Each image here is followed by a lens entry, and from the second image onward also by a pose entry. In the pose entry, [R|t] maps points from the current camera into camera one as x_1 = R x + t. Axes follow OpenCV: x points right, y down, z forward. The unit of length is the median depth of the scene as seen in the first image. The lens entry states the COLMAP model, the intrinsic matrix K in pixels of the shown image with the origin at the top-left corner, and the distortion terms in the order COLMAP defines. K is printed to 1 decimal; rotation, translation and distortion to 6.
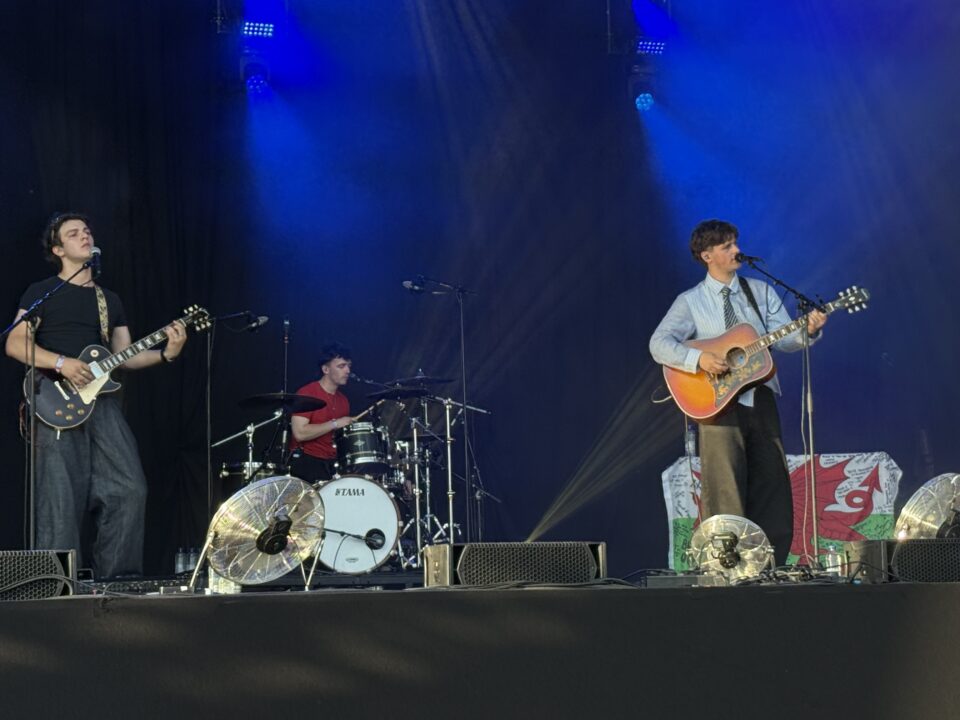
lens RADIAL K [[2258.0, 0, 480.0], [0, 2258.0, 360.0], [0, 0, 1]] dist [0.106178, 0.414160]
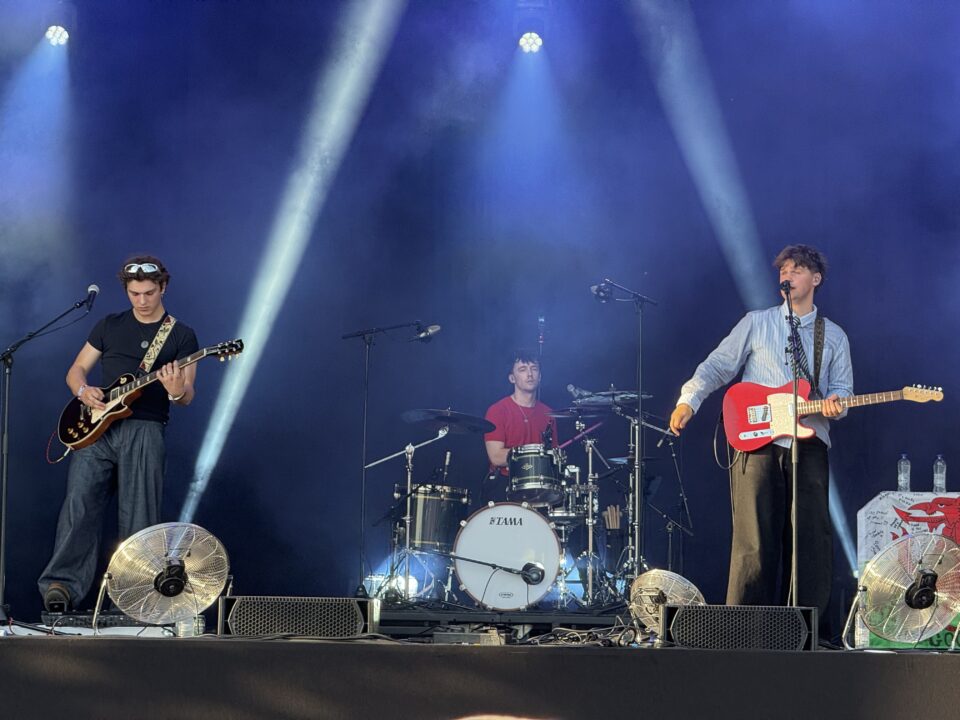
lens RADIAL K [[3306.5, 0, 480.0], [0, 3306.5, 360.0], [0, 0, 1]] dist [0.372717, 4.285595]
pose [[0.948676, 0.014064, -0.315937, 0.355274], [-0.004748, 0.999531, 0.030238, -0.047298], [0.316215, -0.027186, 0.948298, -0.273761]]
